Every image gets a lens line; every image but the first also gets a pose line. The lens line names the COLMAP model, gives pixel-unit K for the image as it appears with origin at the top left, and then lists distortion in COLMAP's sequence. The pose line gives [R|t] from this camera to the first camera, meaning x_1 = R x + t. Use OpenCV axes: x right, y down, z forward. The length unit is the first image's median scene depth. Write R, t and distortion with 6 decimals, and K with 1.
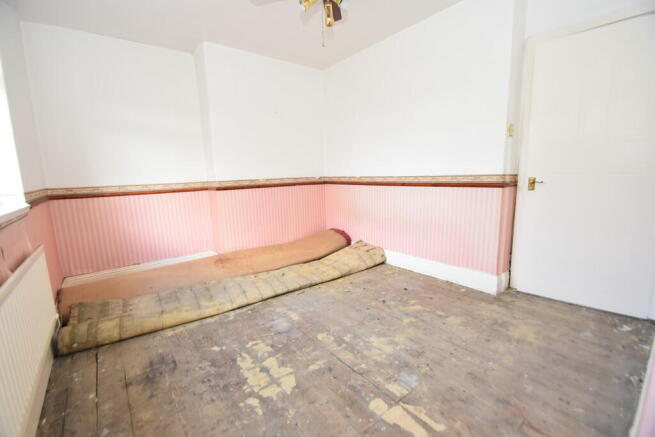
lens RADIAL K [[288.0, 0, 327.1], [0, 288.0, 217.6], [0, 0, 1]] dist [0.008286, -0.011972]
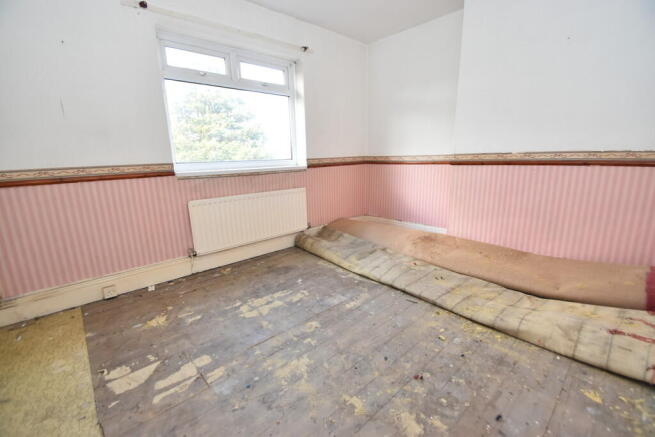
lens RADIAL K [[296.5, 0, 341.0], [0, 296.5, 218.7], [0, 0, 1]] dist [0.001896, -0.000098]
pose [[0.077927, 0.241306, -0.967315, 0.808051], [-0.125494, 0.964922, 0.230599, -0.157067], [0.989029, 0.103423, 0.105476, 0.891753]]
